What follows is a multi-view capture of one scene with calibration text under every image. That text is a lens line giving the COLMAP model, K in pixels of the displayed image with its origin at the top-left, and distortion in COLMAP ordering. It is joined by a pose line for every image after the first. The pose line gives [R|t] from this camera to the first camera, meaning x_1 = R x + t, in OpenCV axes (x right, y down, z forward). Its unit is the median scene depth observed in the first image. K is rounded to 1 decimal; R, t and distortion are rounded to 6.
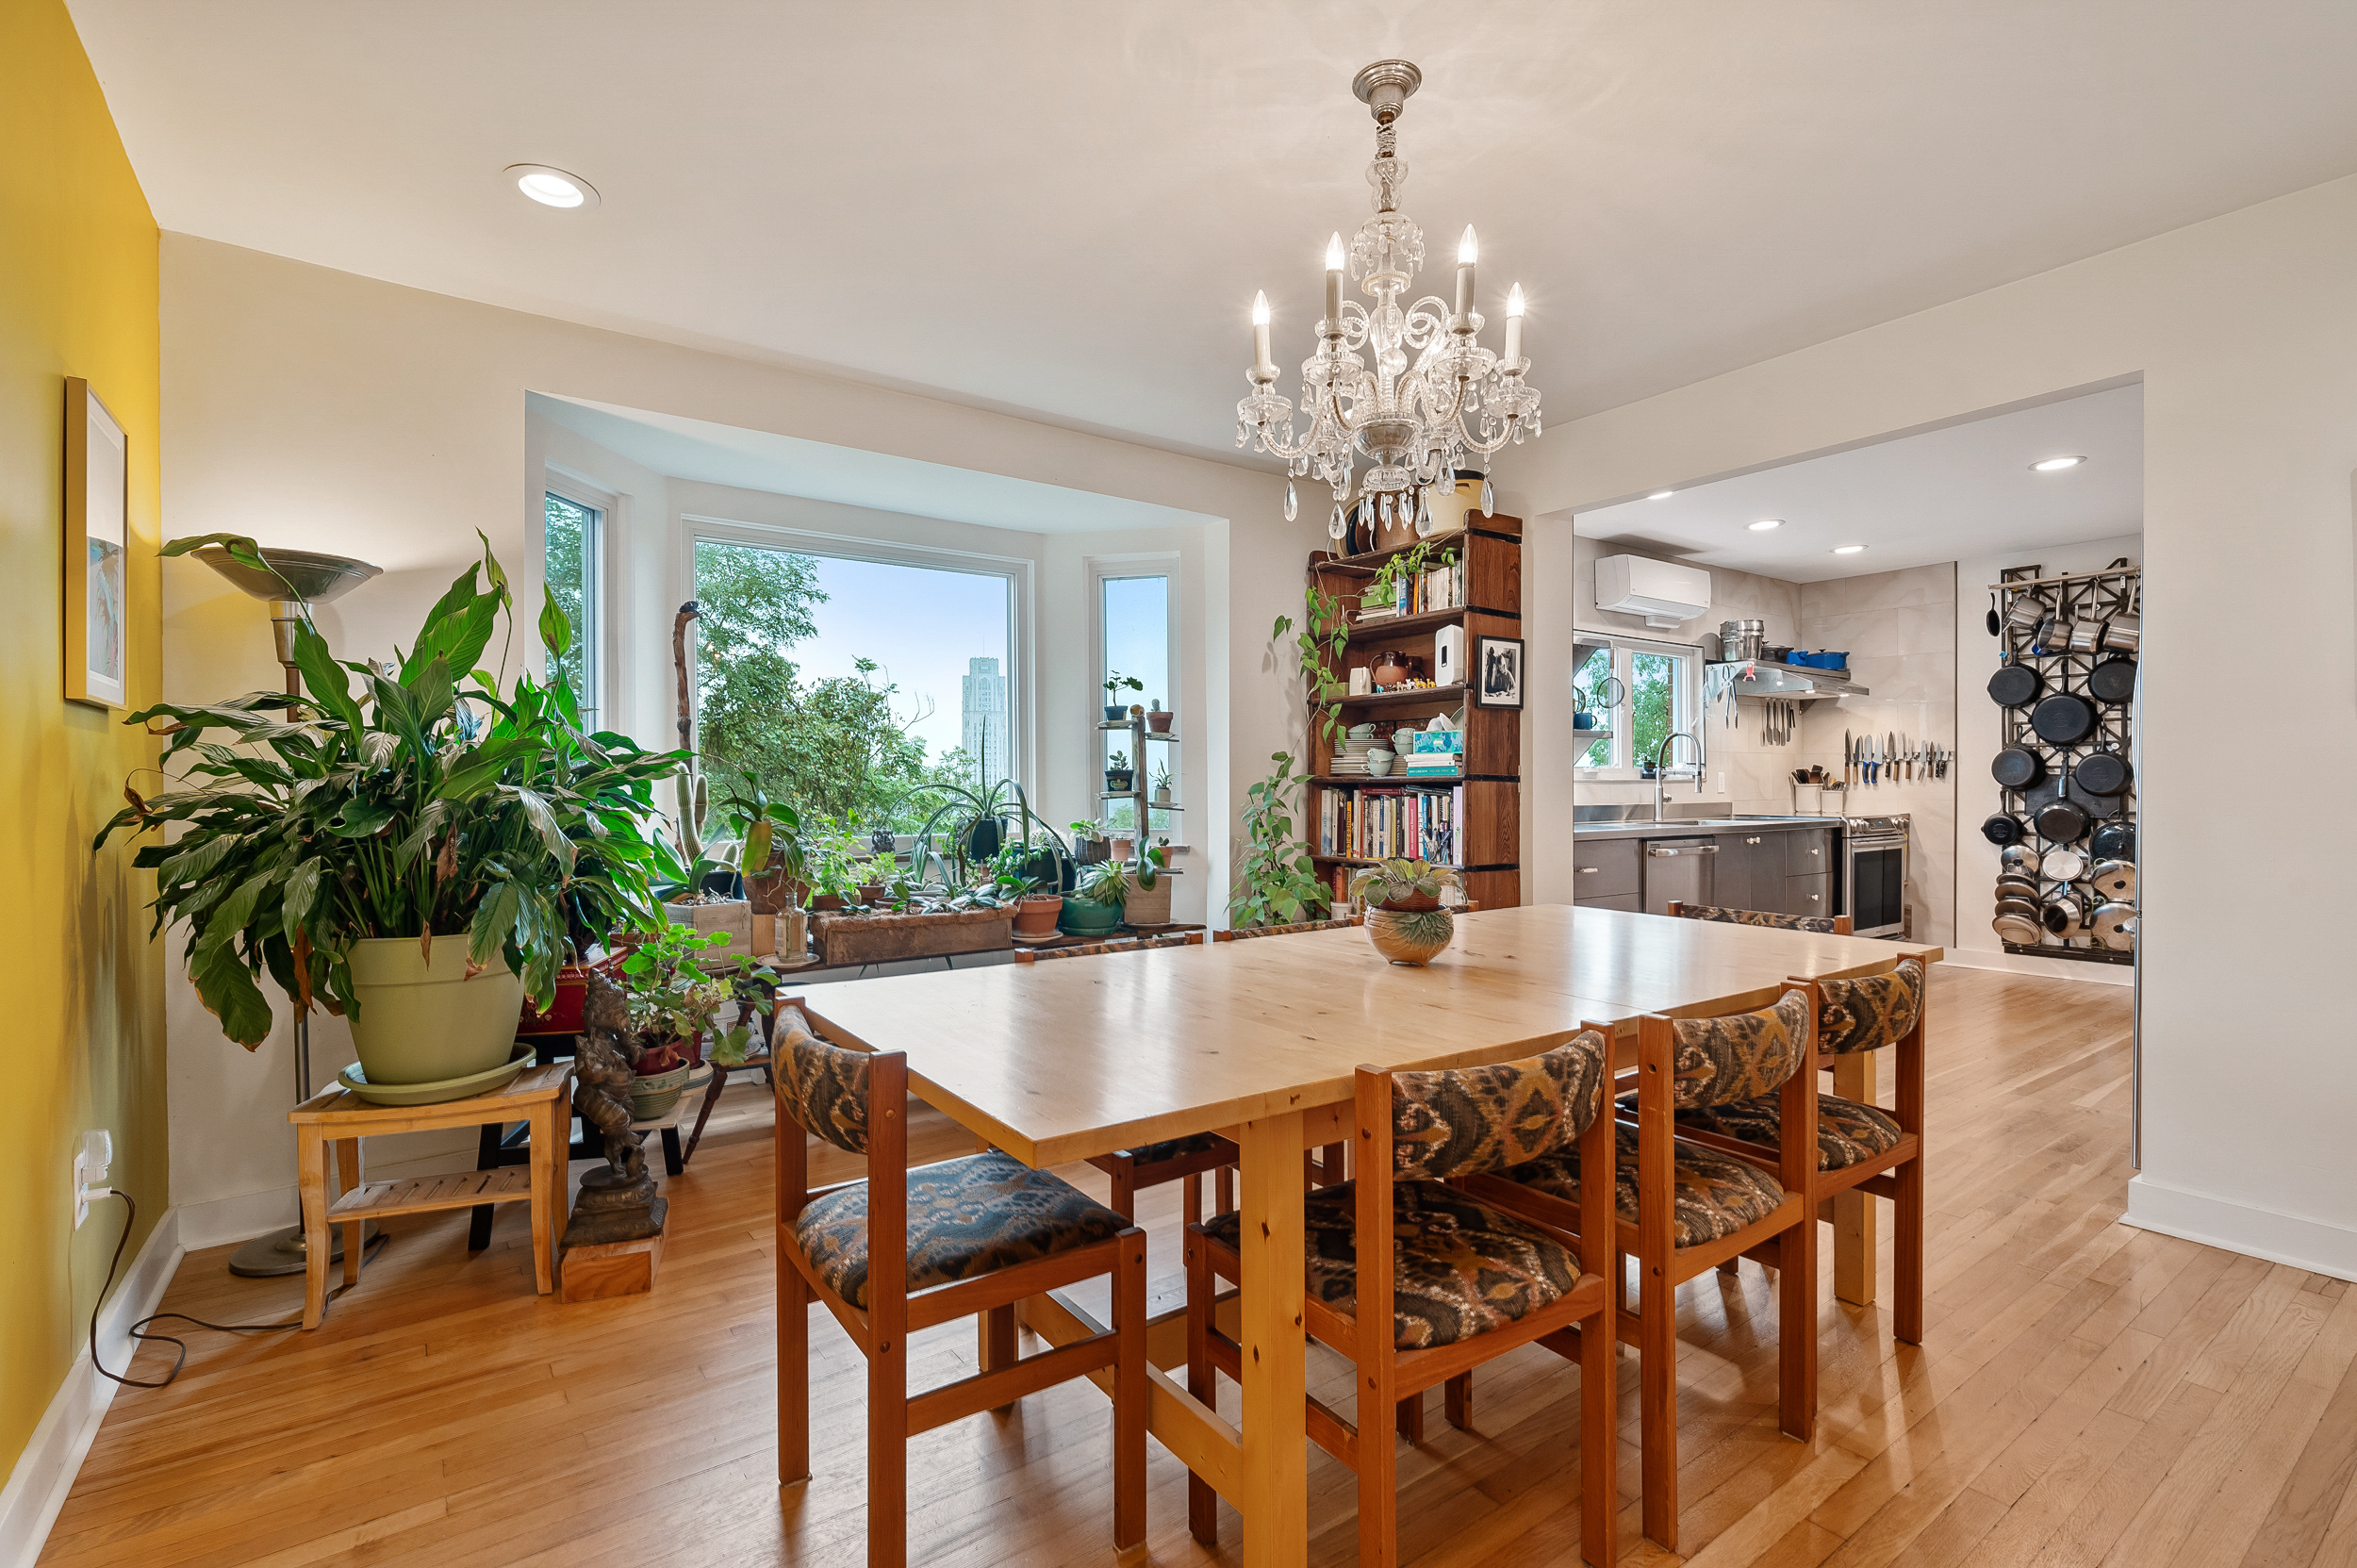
lens RADIAL K [[1074.4, 0, 1183.9], [0, 1074.4, 785.9], [0, 0, 1]] dist [-0.005053, -0.000553]
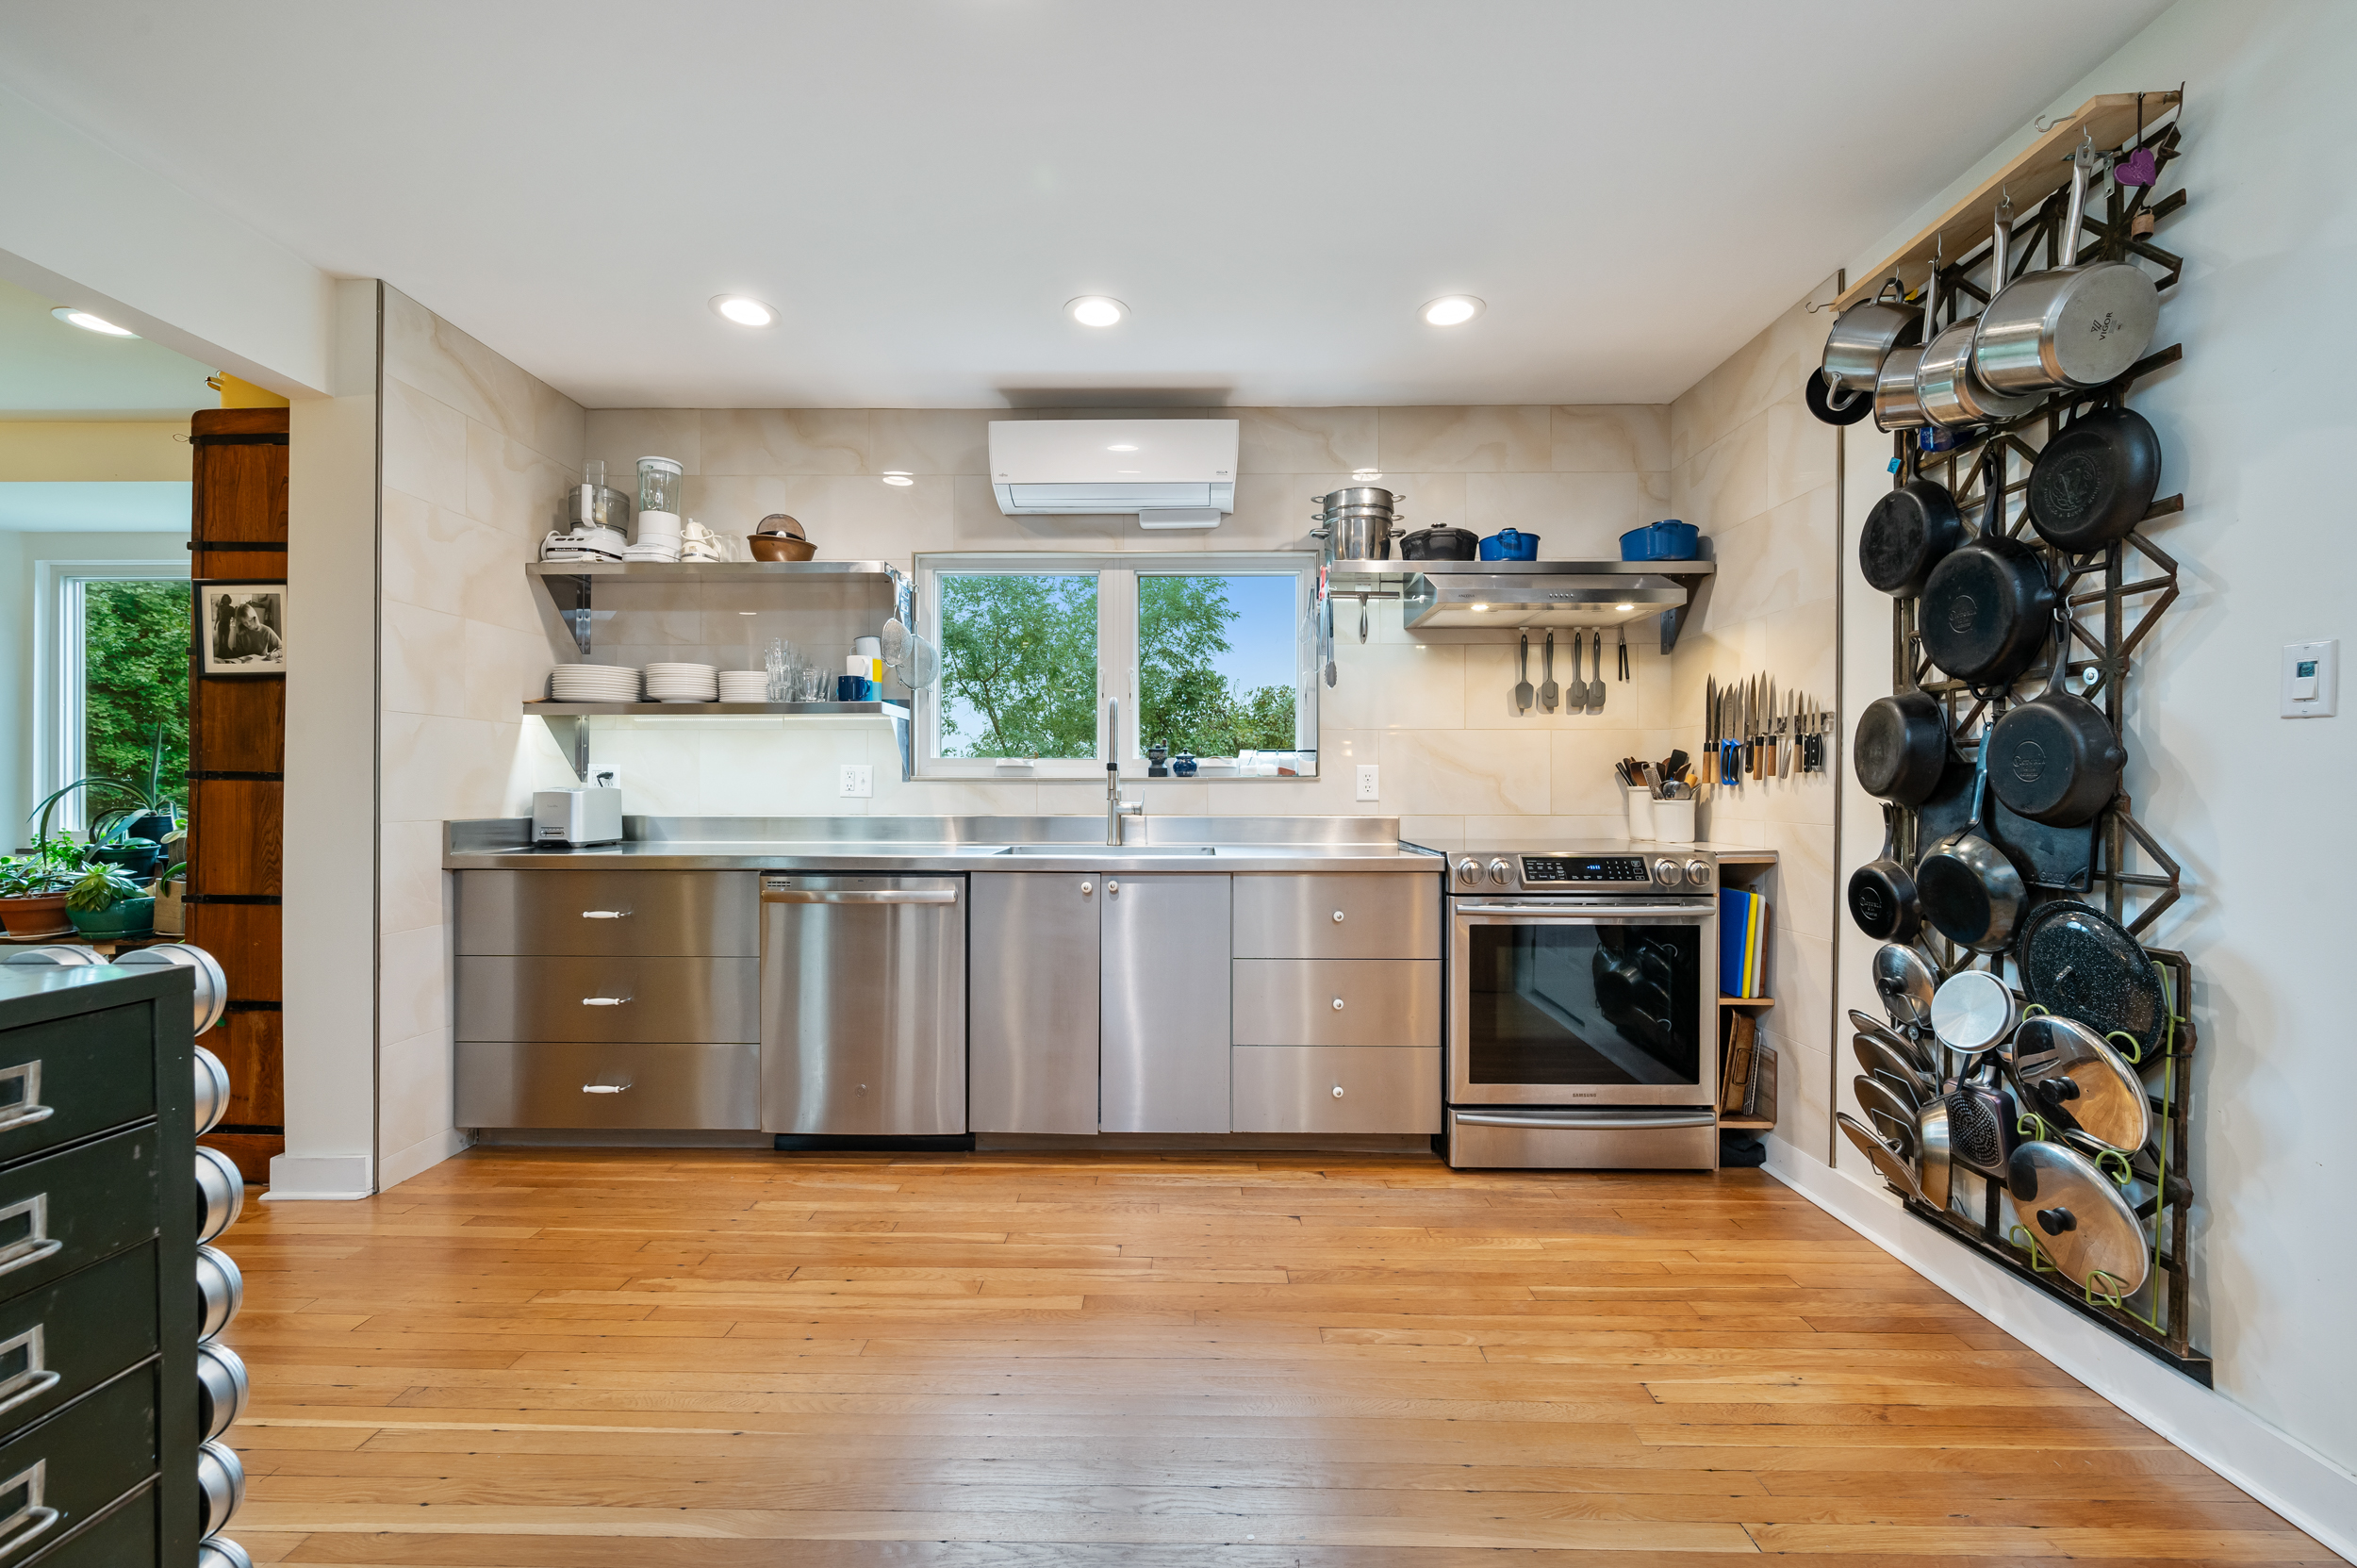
lens RADIAL K [[988.0, 0, 1187.1], [0, 988.0, 793.3], [0, 0, 1]] dist [0.003313, 0.000770]
pose [[0.805205, 0.007397, -0.592950, 0.787379], [-0.003358, 0.999963, 0.007914, -0.001994], [0.592987, -0.004381, 0.805200, 0.553479]]
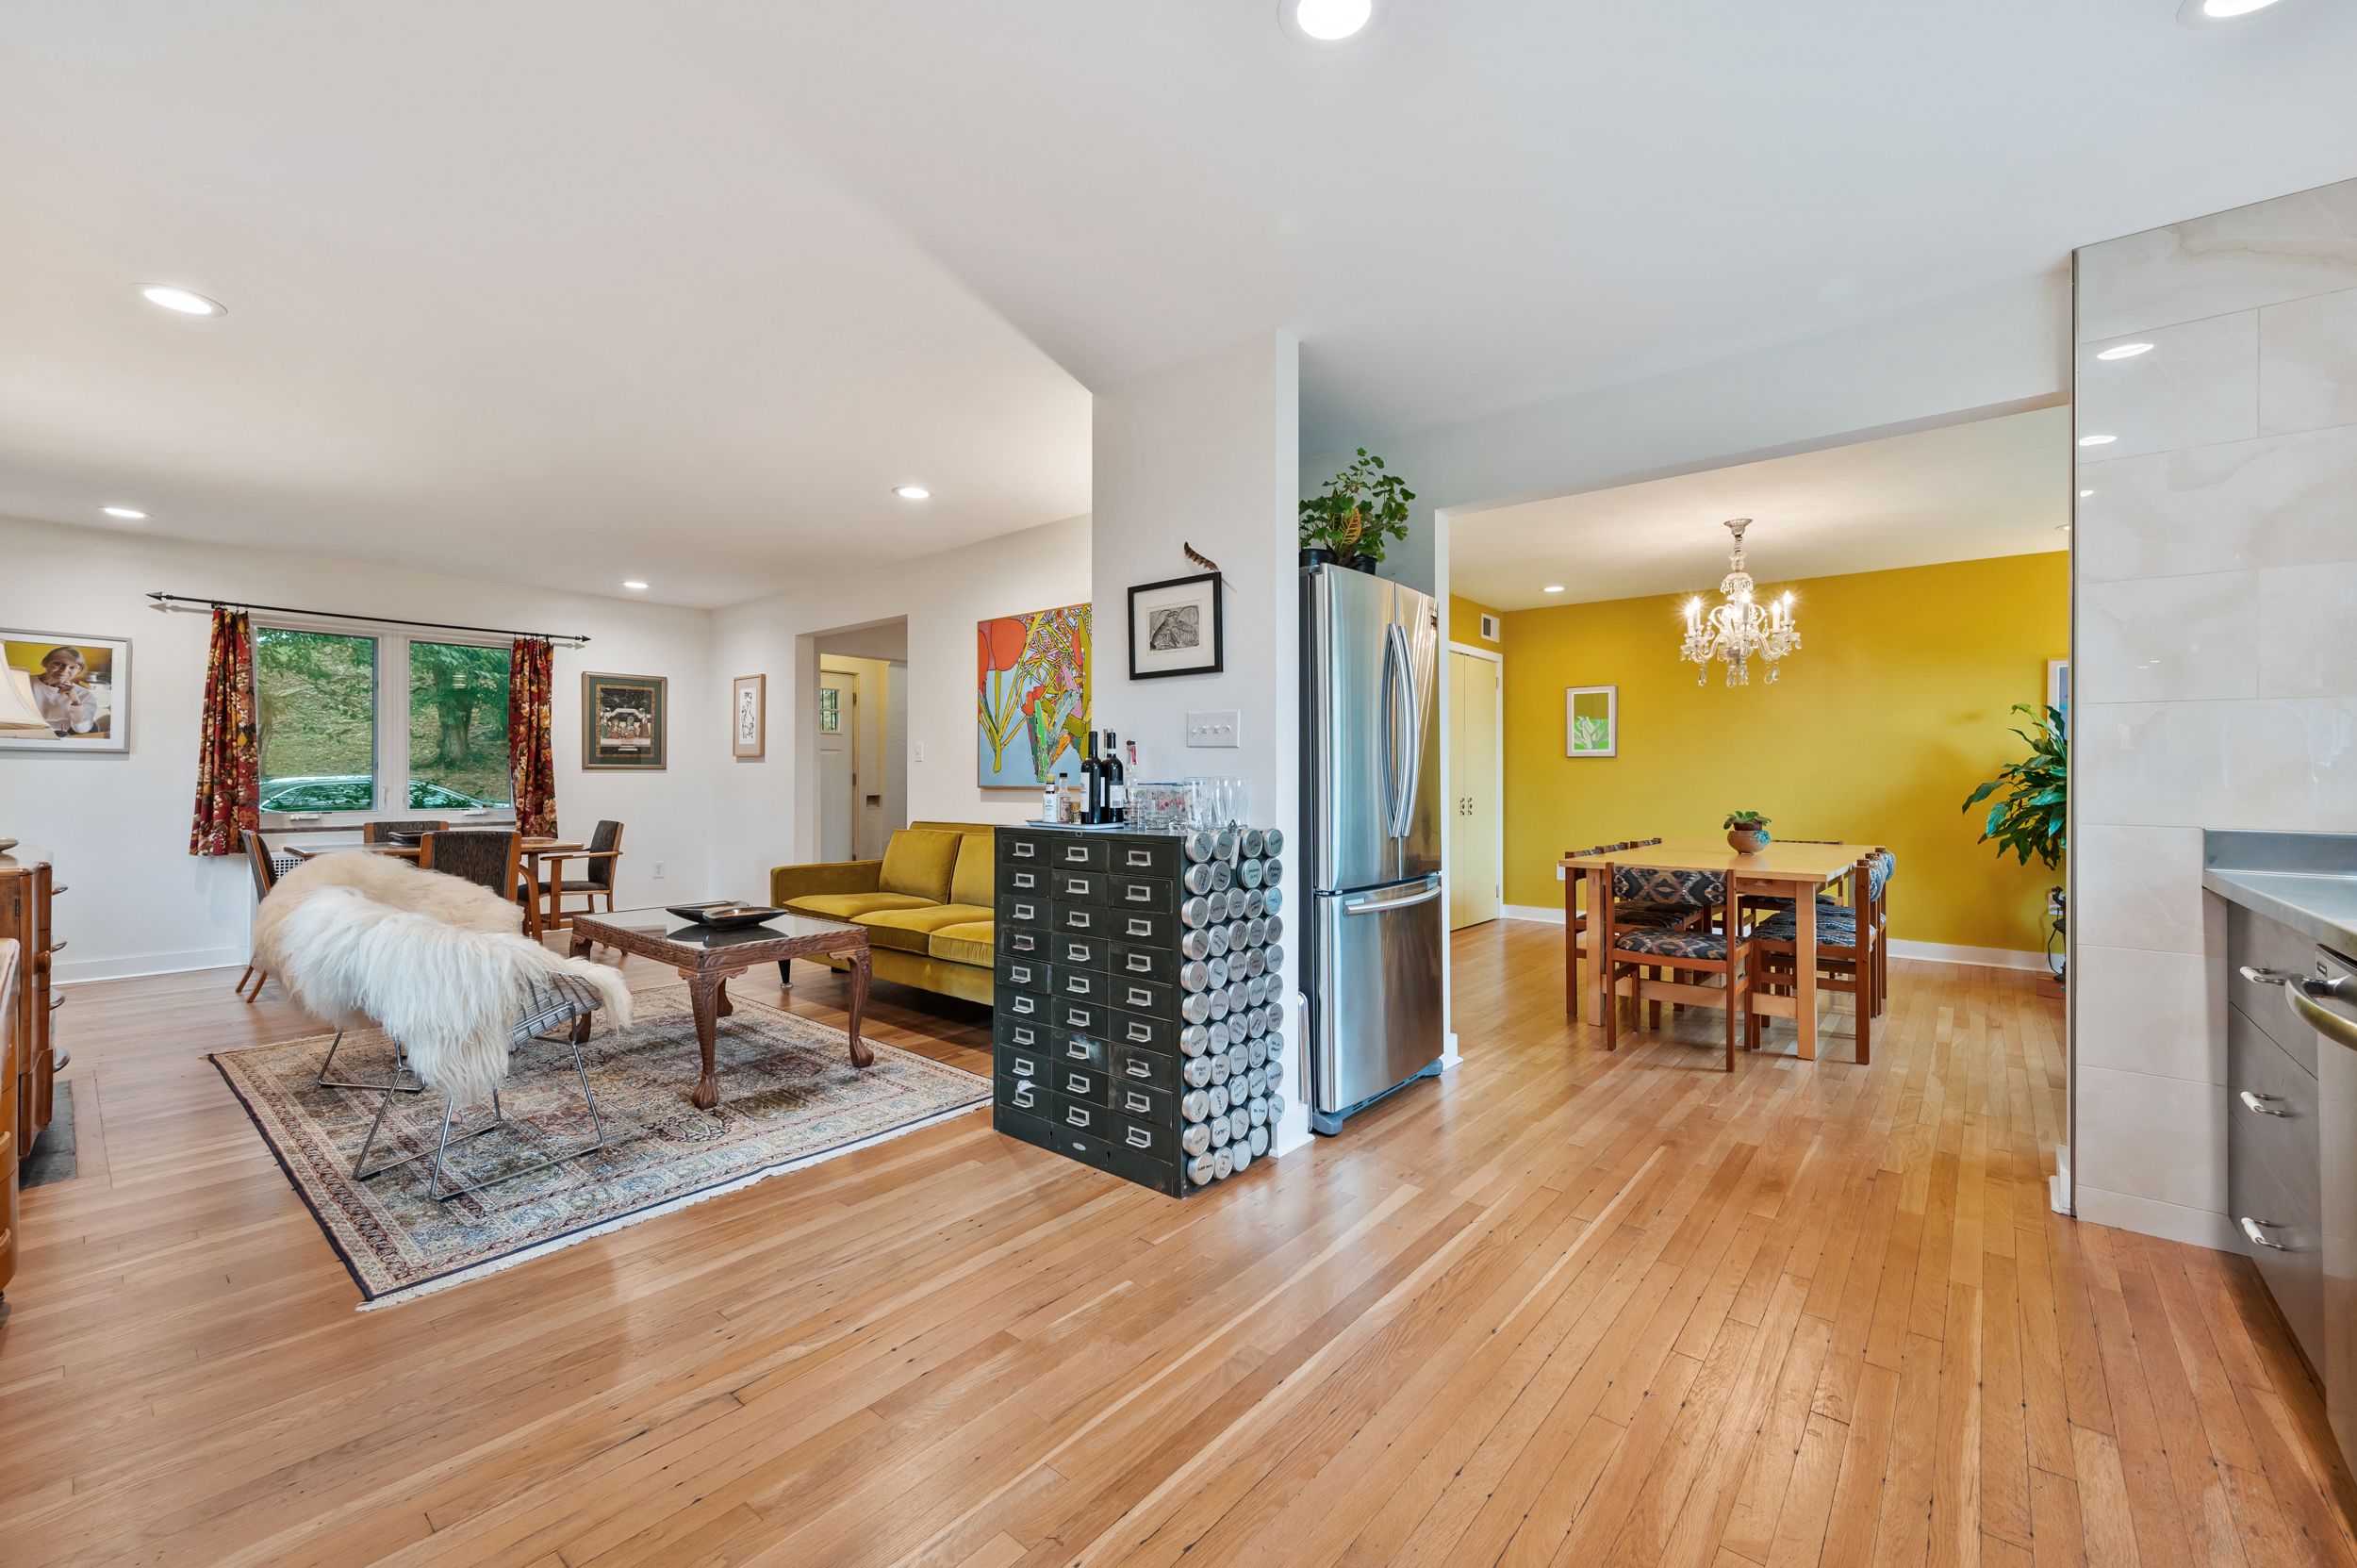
lens RADIAL K [[959.1, 0, 1184.6], [0, 959.1, 773.0], [0, 0, 1]] dist [0.001722, -0.000953]
pose [[-0.971235, -0.006010, -0.238045, 0.702210], [-0.004192, 0.999958, -0.008144, -0.002587], [0.238084, -0.006911, -0.971220, 0.973700]]
